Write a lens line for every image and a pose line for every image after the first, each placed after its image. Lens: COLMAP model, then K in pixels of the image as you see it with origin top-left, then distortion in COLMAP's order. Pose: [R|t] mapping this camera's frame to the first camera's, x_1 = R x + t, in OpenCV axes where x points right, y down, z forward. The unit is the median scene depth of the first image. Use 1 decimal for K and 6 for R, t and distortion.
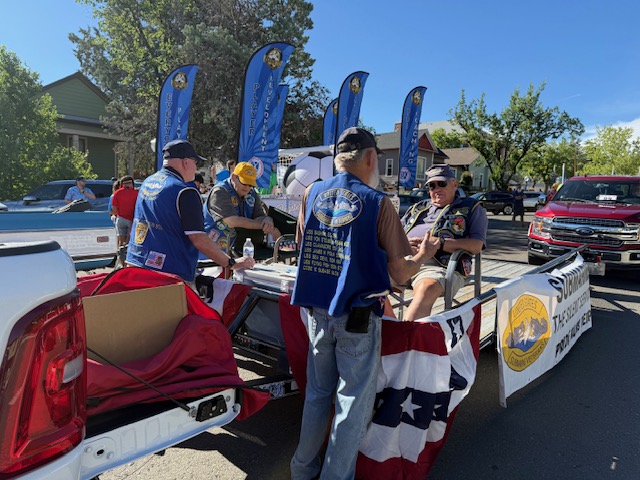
lens RADIAL K [[446.1, 0, 320.1], [0, 446.1, 238.4], [0, 0, 1]] dist [0.001917, -0.000430]
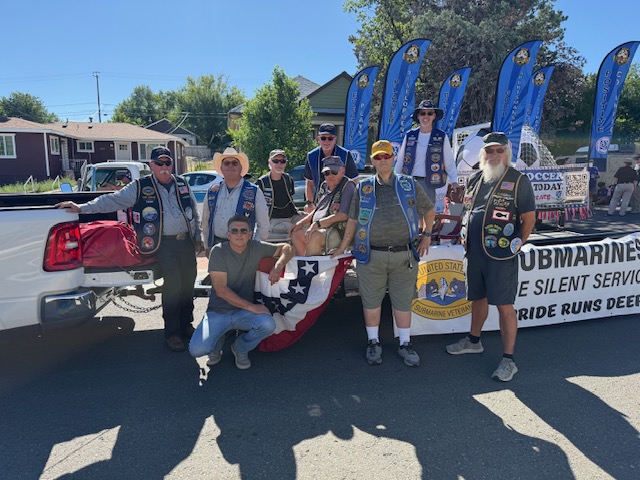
lens RADIAL K [[445.2, 0, 320.0], [0, 445.2, 240.0], [0, 0, 1]] dist [0.001698, -0.001027]
pose [[0.818147, 0.059088, -0.571966, 0.357811], [-0.027271, 0.997574, 0.064048, 0.001829], [0.574363, -0.036802, 0.817773, -0.074248]]
